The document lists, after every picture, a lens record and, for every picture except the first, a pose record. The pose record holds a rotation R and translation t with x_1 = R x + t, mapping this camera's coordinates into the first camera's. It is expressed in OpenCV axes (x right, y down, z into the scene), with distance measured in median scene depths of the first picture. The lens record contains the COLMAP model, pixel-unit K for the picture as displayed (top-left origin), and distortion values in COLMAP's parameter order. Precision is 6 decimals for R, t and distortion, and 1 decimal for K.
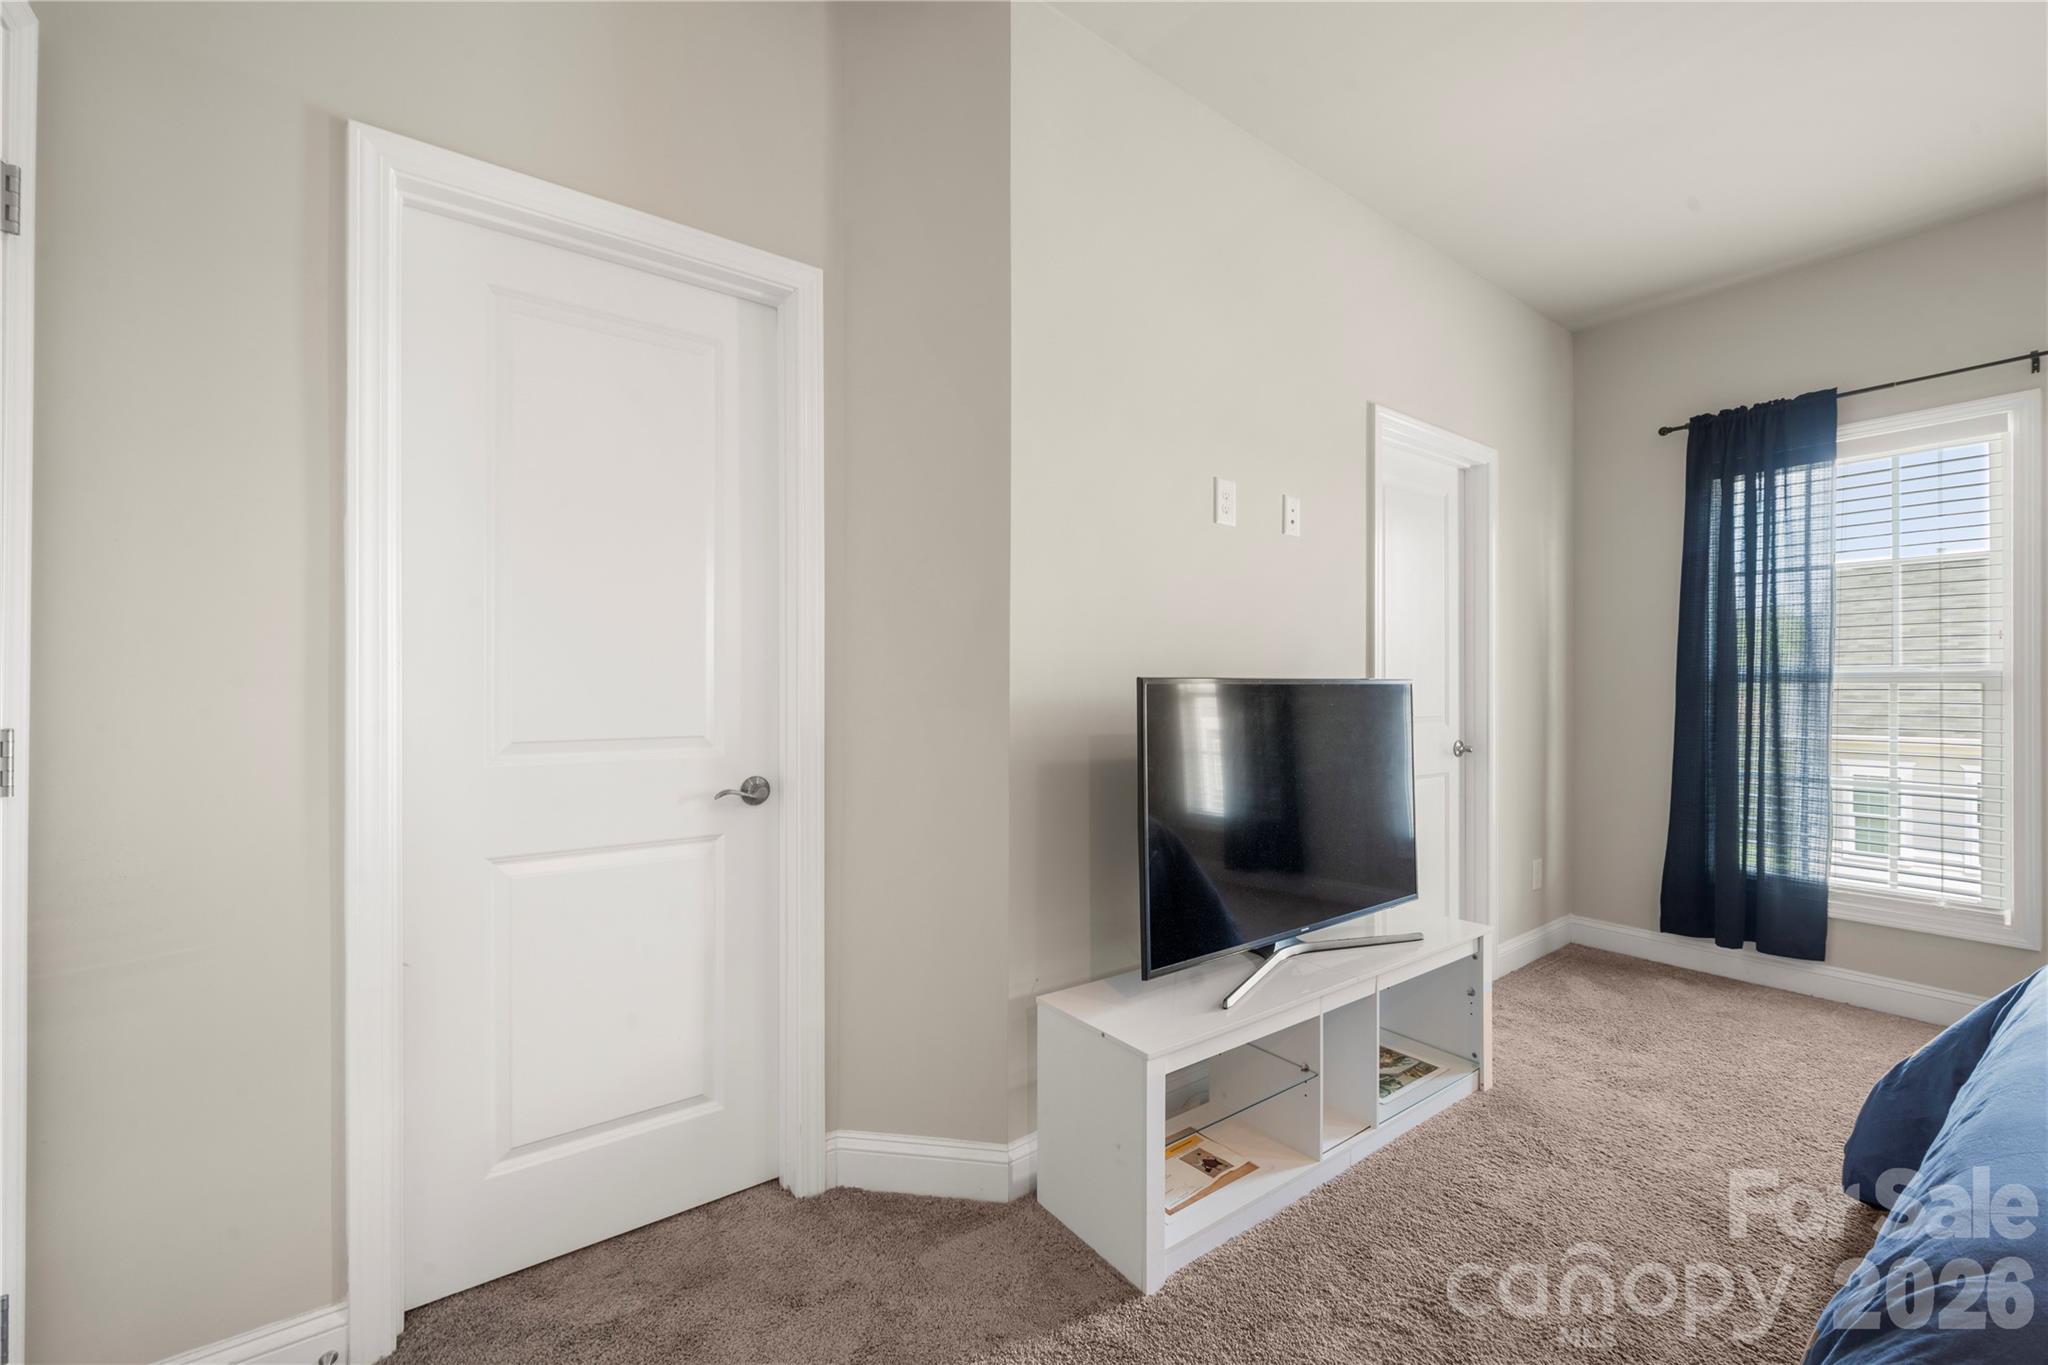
lens RADIAL K [[822.4, 0, 1022.3], [0, 822.4, 684.9], [0, 0, 1]] dist [-0.000494, -0.000334]
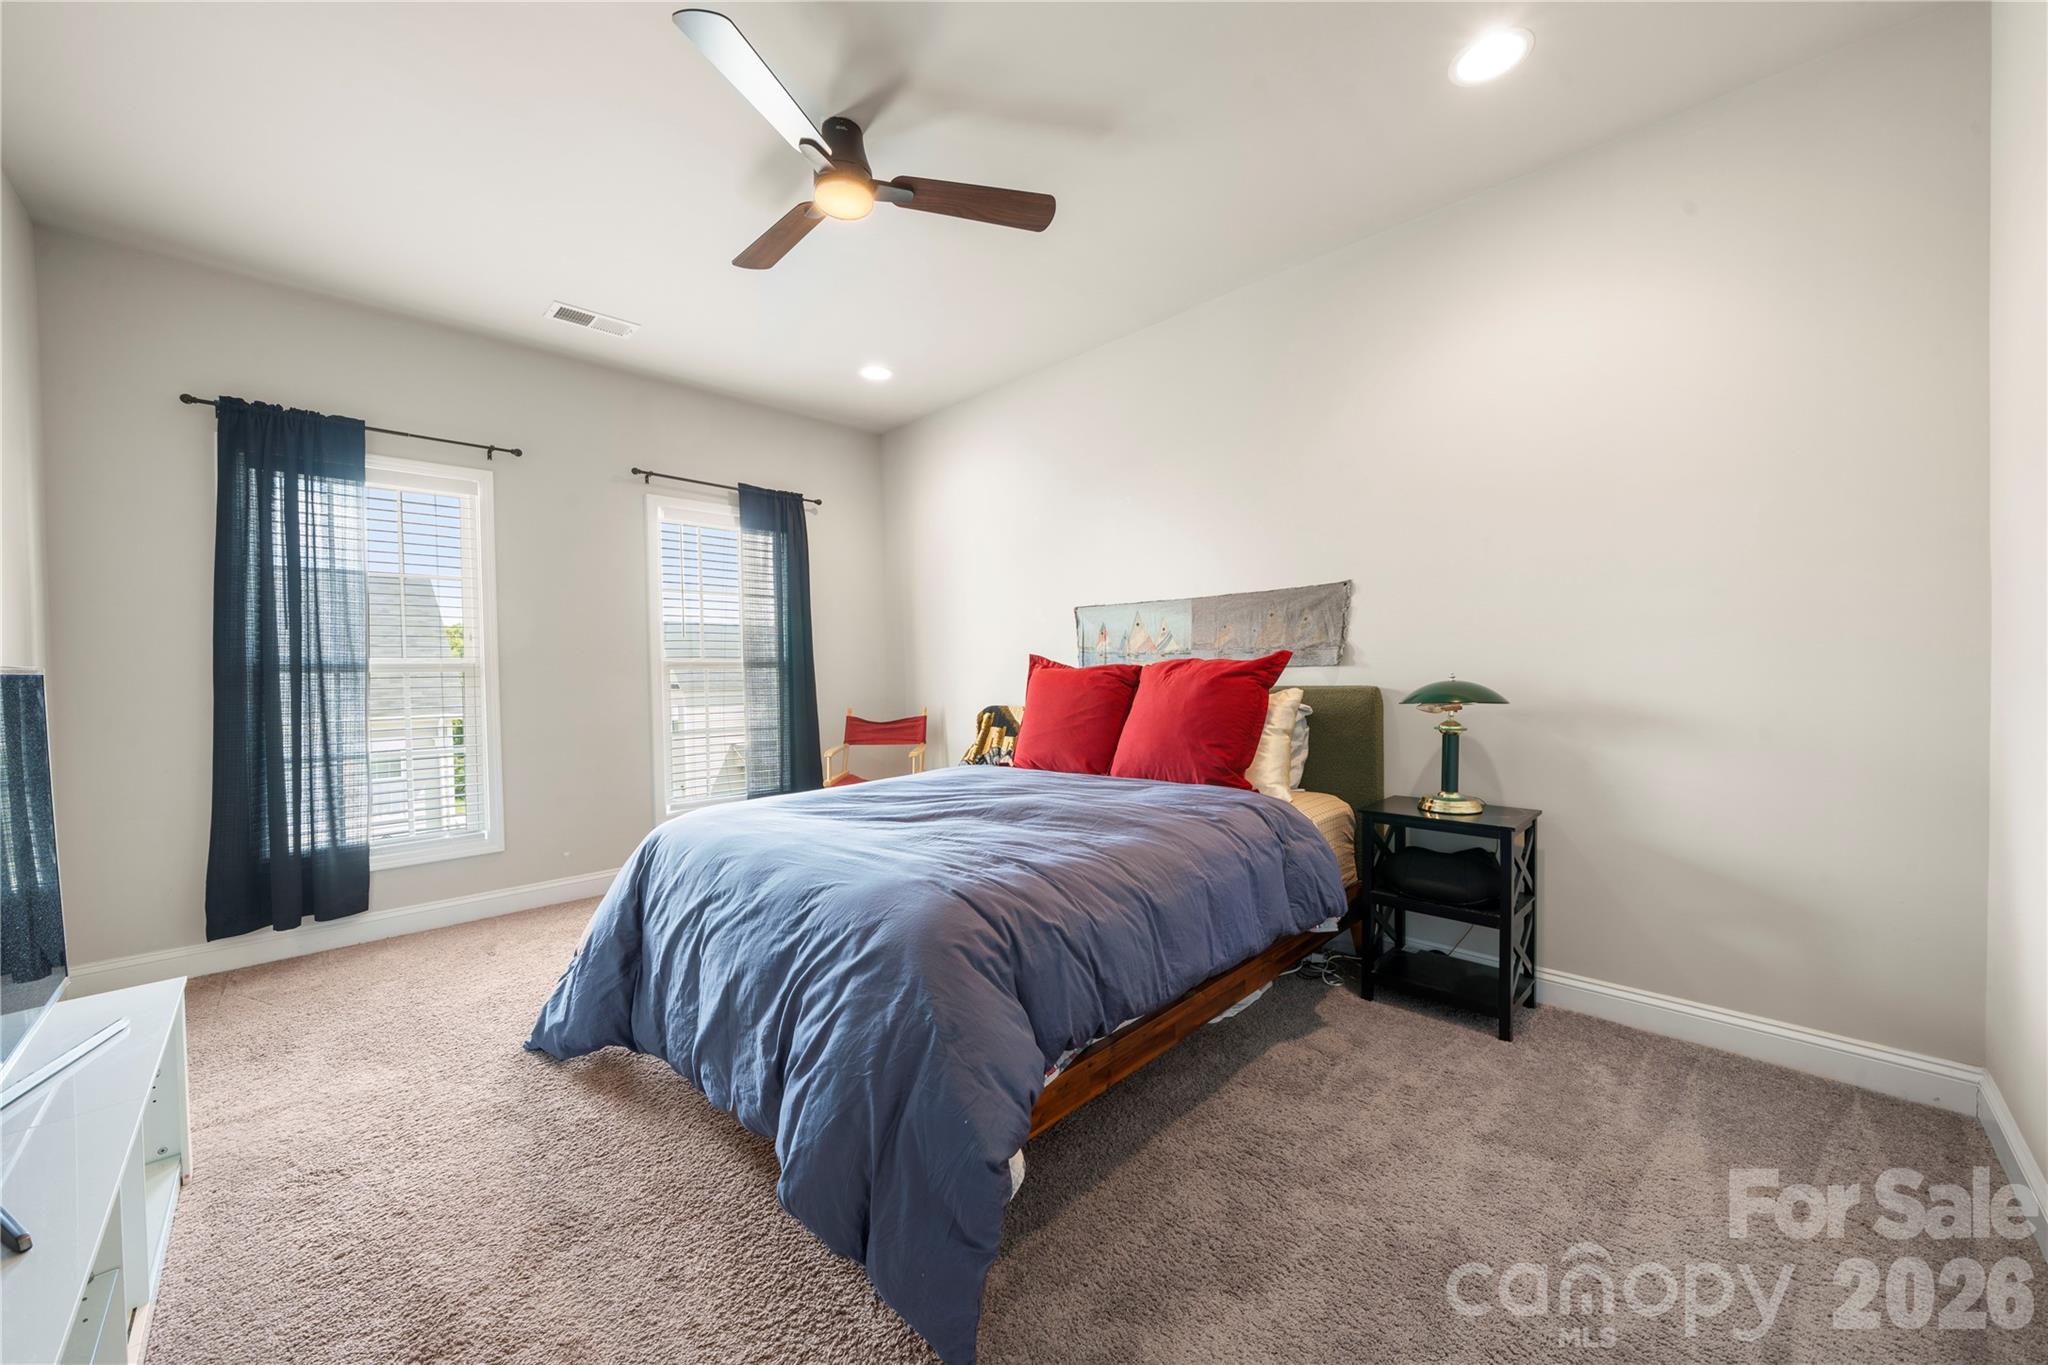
lens RADIAL K [[749.5, 0, 1024.8], [0, 749.5, 681.4], [0, 0, 1]] dist [-0.001028, -0.001569]
pose [[-0.145244, -0.018089, 0.989230, -0.205841], [0.006261, 0.999796, 0.019201, -0.004009], [-0.989376, 0.008982, -0.145102, 0.221886]]
